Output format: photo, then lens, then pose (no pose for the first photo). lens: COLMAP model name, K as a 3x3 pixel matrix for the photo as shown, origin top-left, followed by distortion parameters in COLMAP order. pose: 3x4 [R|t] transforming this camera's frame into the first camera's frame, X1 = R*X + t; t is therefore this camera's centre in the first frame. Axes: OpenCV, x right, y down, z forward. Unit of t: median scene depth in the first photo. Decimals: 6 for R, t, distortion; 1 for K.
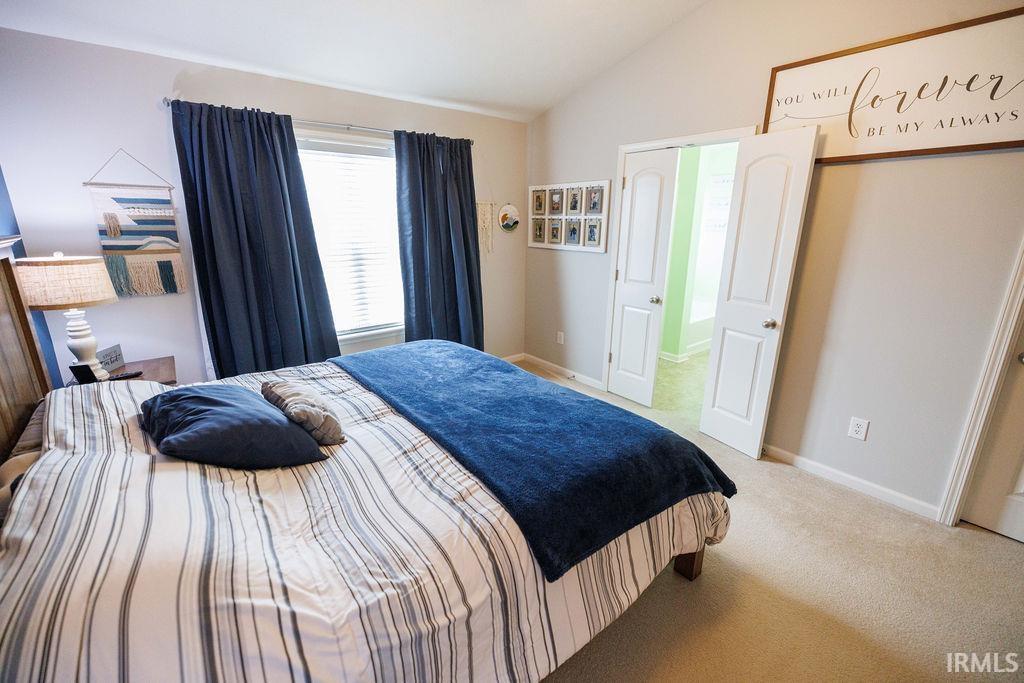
lens RADIAL K [[427.2, 0, 510.8], [0, 427.2, 332.3], [0, 0, 1]] dist [0.001498, 0.000026]
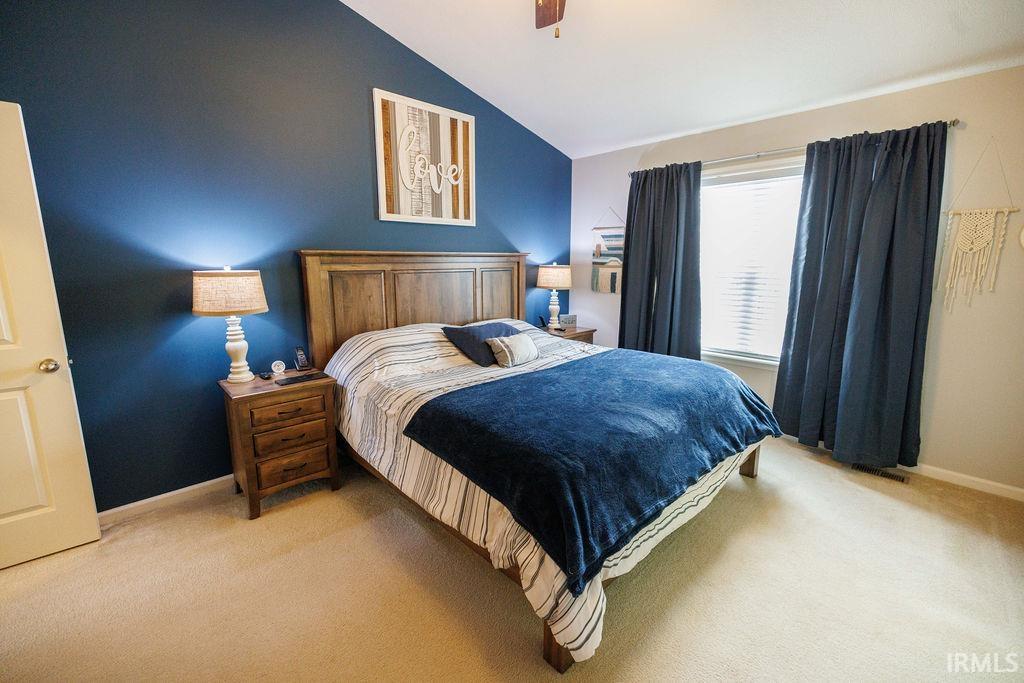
lens RADIAL K [[427.2, 0, 510.8], [0, 427.2, 332.3], [0, 0, 1]] dist [0.001498, 0.000026]
pose [[0.097766, 0.164404, -0.981536, 0.765578], [-0.257906, 0.956753, 0.134565, -0.068999], [0.961211, 0.239988, 0.135939, 0.468860]]
